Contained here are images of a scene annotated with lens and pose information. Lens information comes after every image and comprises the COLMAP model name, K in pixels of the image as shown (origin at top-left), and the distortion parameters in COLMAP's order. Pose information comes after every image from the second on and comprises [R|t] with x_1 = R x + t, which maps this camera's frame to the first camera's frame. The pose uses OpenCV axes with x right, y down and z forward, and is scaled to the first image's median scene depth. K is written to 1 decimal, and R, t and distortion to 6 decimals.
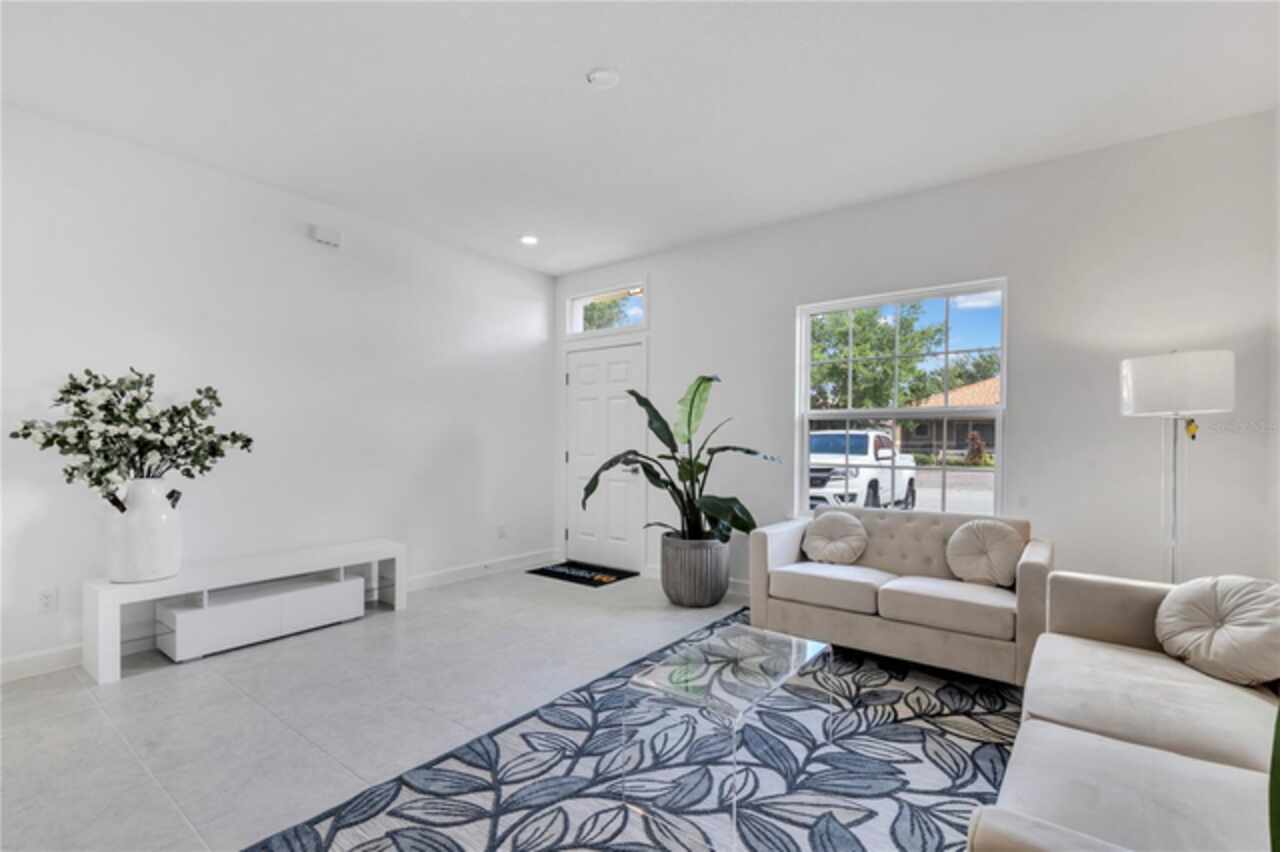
lens RADIAL K [[574.6, 0, 651.2], [0, 574.6, 449.1], [0, 0, 1]] dist [-0.000068, -0.000326]
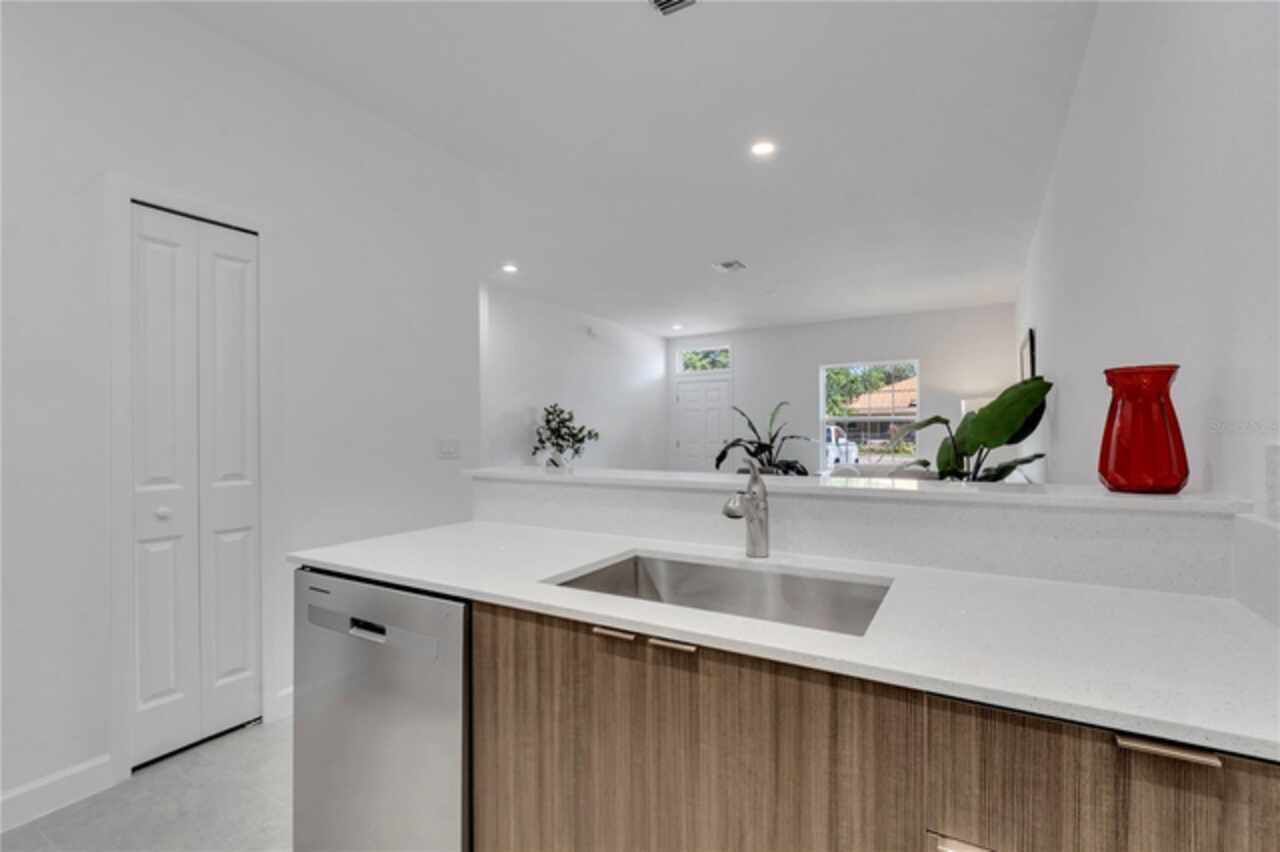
lens RADIAL K [[569.5, 0, 638.2], [0, 569.5, 436.2], [0, 0, 1]] dist [-0.002398, -0.001022]
pose [[0.995448, -0.011350, 0.094626, -0.576896], [0.012503, 0.999855, -0.011593, 0.011277], [-0.094480, 0.012723, 0.995445, -0.925874]]
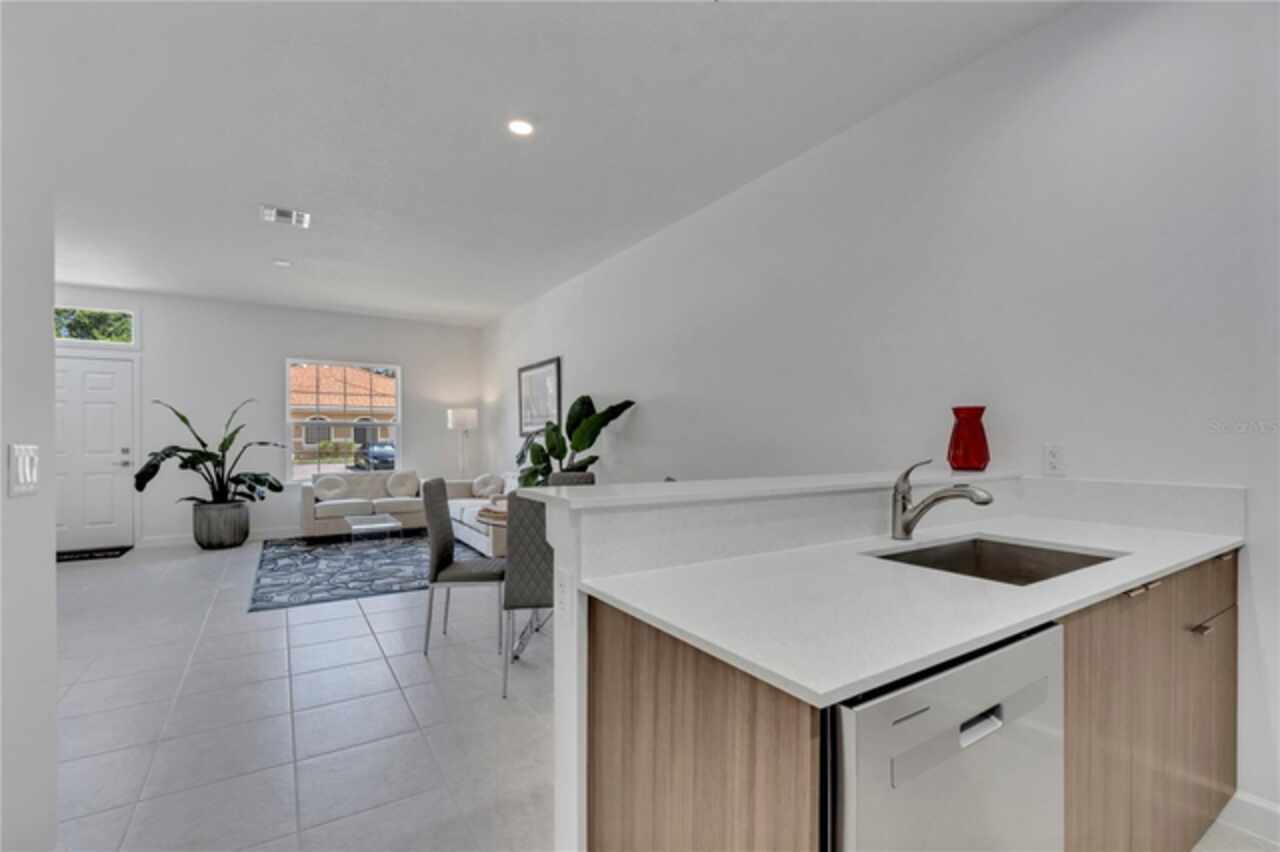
lens RADIAL K [[561.3, 0, 639.7], [0, 561.3, 439.9], [0, 0, 1]] dist [-0.001371, -0.000494]
pose [[0.352015, -0.010954, 0.935930, -0.937020], [0.018064, 0.999825, 0.004908, 0.000144], [-0.935820, 0.015179, 0.352151, -0.553766]]
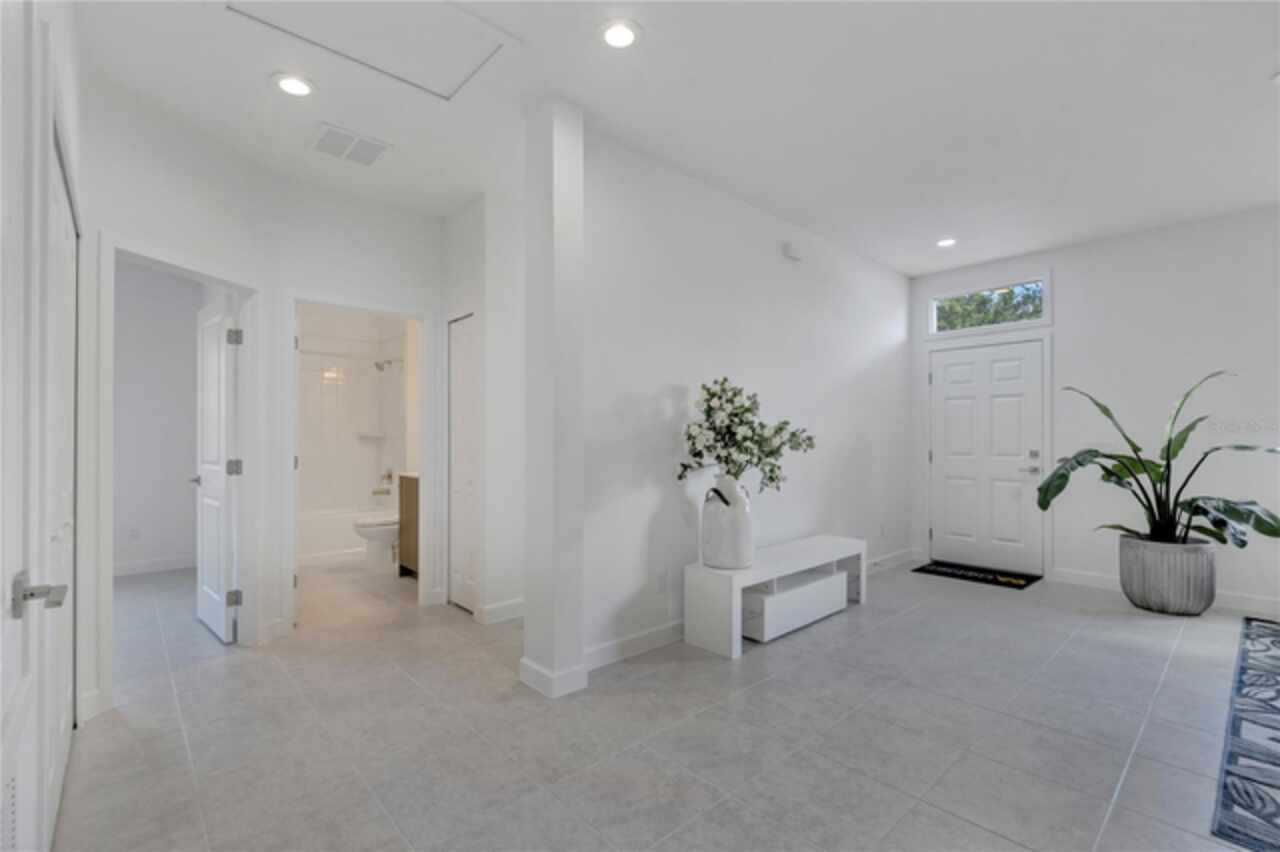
lens RADIAL K [[569.5, 0, 638.2], [0, 569.5, 436.2], [0, 0, 1]] dist [-0.002398, -0.001022]
pose [[0.982220, -0.006576, -0.187619, -0.626362], [0.002683, 0.999776, -0.020995, -0.003198], [0.187715, 0.020118, 0.982017, -0.097313]]
